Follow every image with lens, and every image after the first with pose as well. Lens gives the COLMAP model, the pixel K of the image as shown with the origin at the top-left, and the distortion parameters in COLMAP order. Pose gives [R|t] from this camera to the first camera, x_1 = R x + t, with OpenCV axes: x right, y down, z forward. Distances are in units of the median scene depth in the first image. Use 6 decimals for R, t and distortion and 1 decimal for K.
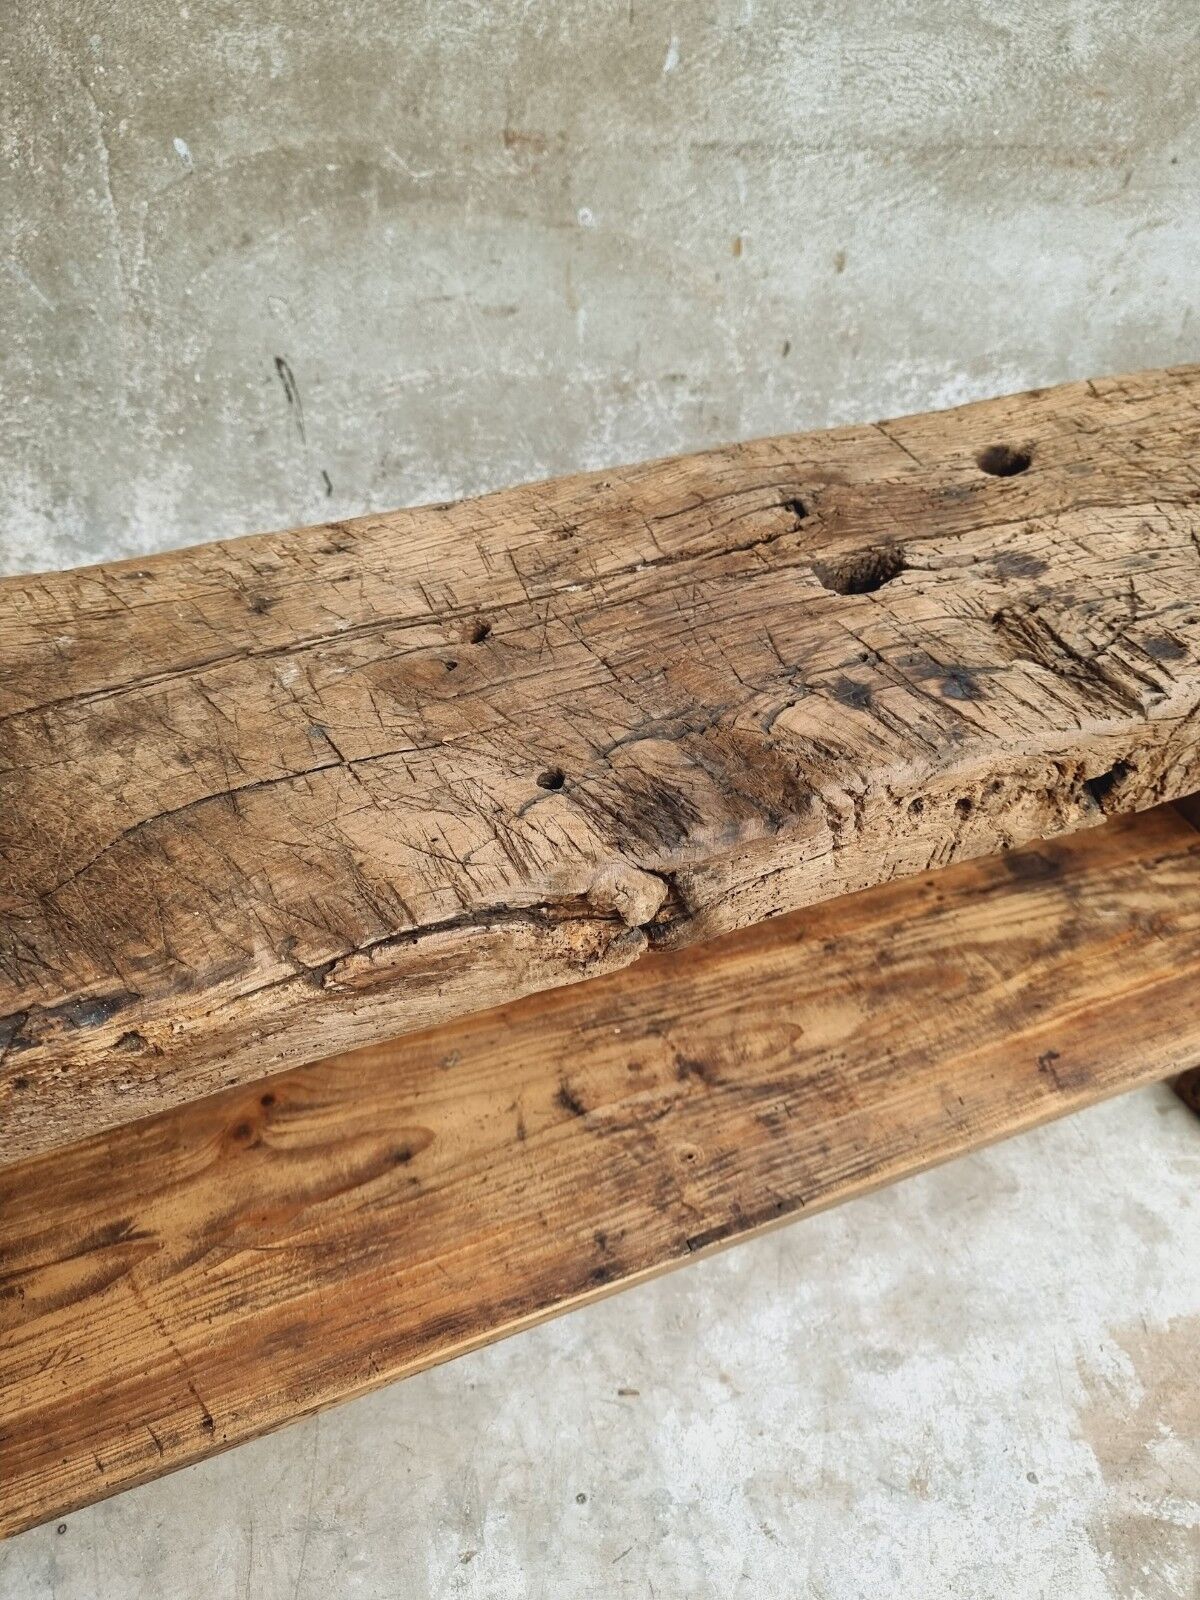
lens RADIAL K [[1120.9, 0, 580.8], [0, 1120.9, 797.2], [0, 0, 1]] dist [0.046206, -0.047494]
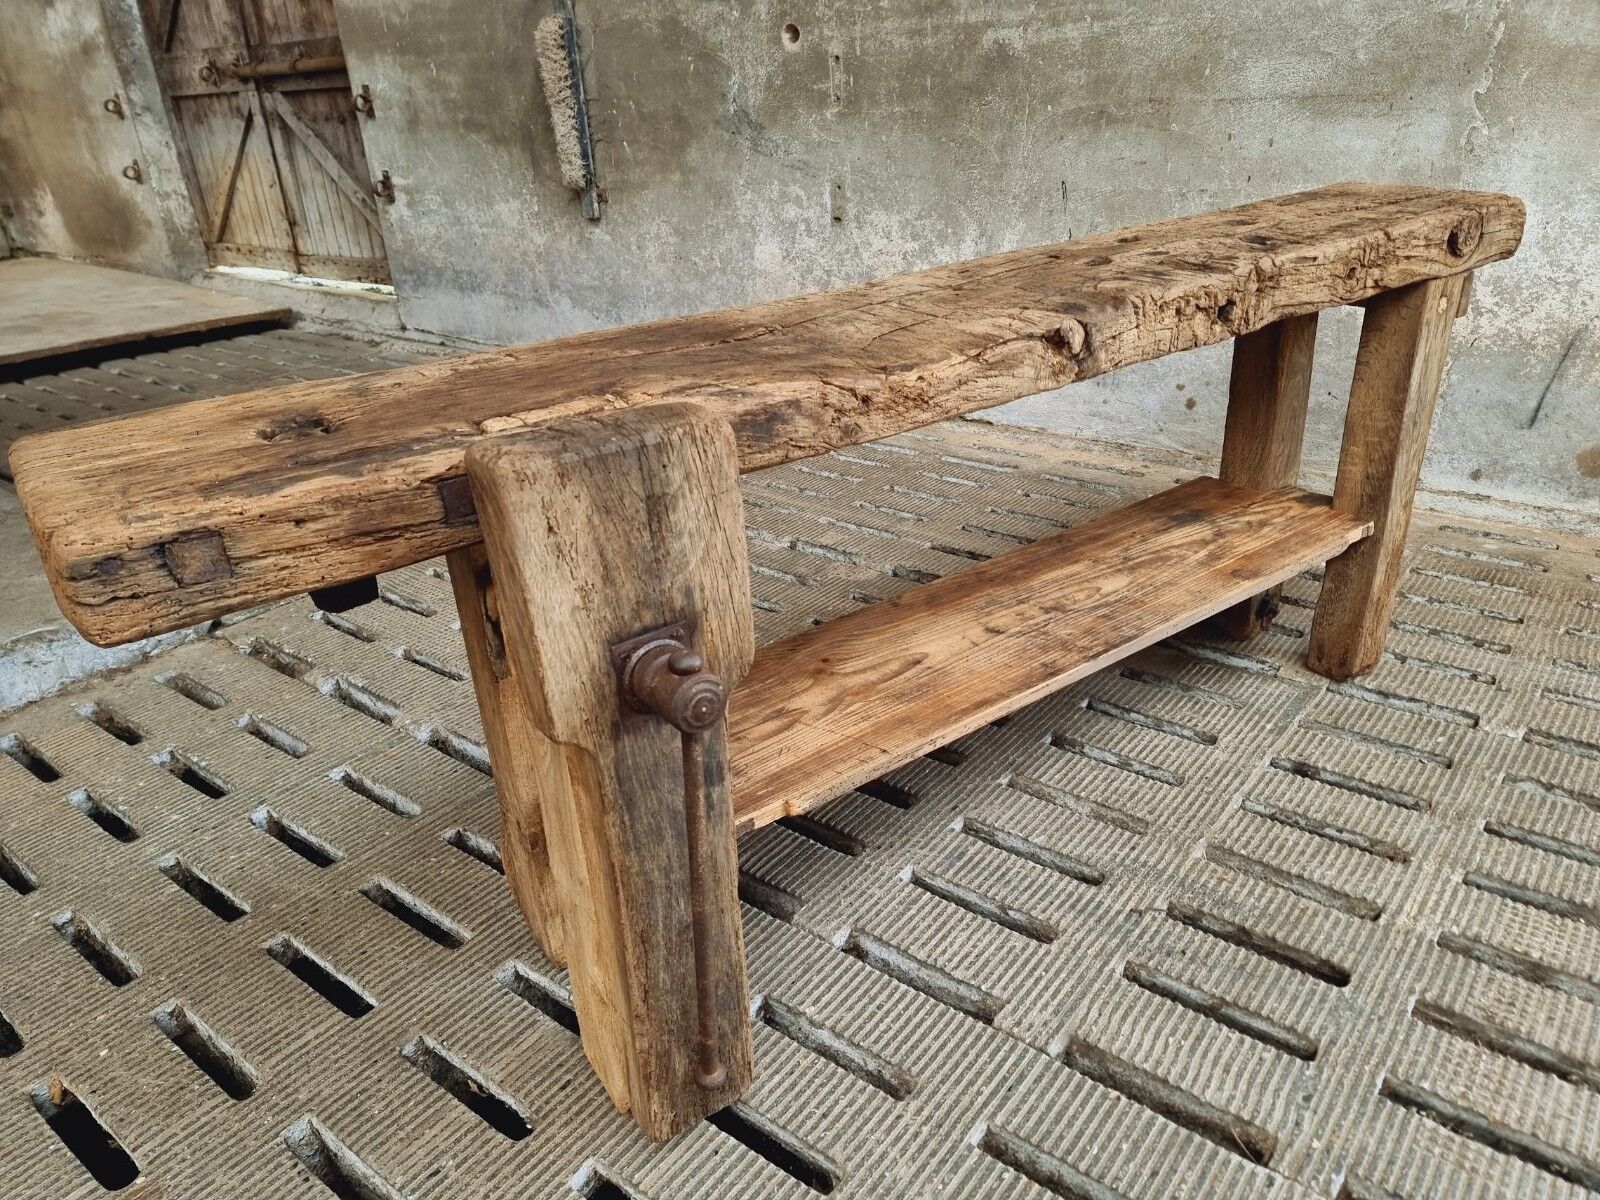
lens RADIAL K [[1111.1, 0, 804.3], [0, 1111.1, 620.7], [0, 0, 1]] dist [0.067610, -0.060061]
pose [[0.745531, 0.240901, -0.621410, 1.330122], [-0.416933, 0.895991, -0.152864, 1.366578], [0.519952, 0.373051, 0.768429, -1.141158]]
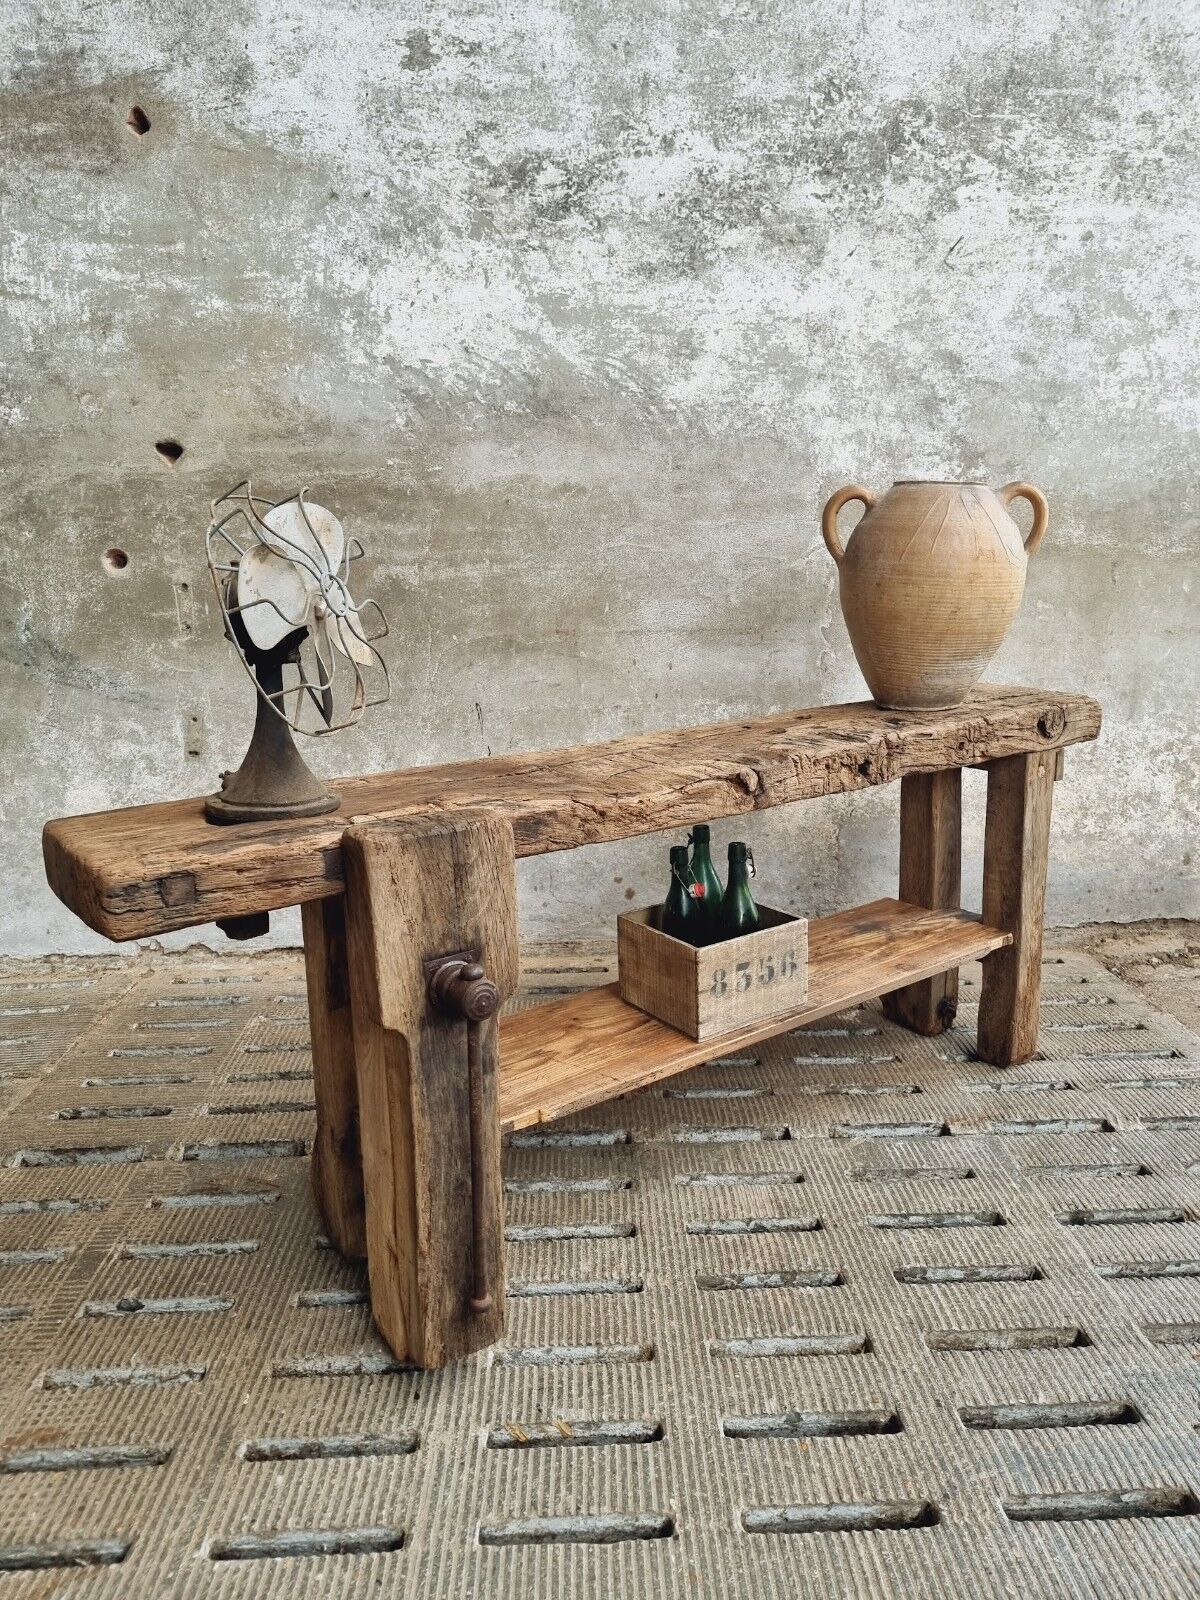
lens RADIAL K [[1111.1, 0, 595.3], [0, 1111.1, 789.7], [0, 0, 1]] dist [0.067610, -0.060061]
pose [[0.998721, -0.036860, -0.034601, 0.126477], [0.012703, 0.845416, -0.533957, 1.372075], [0.048933, 0.532835, 0.844803, -1.308025]]
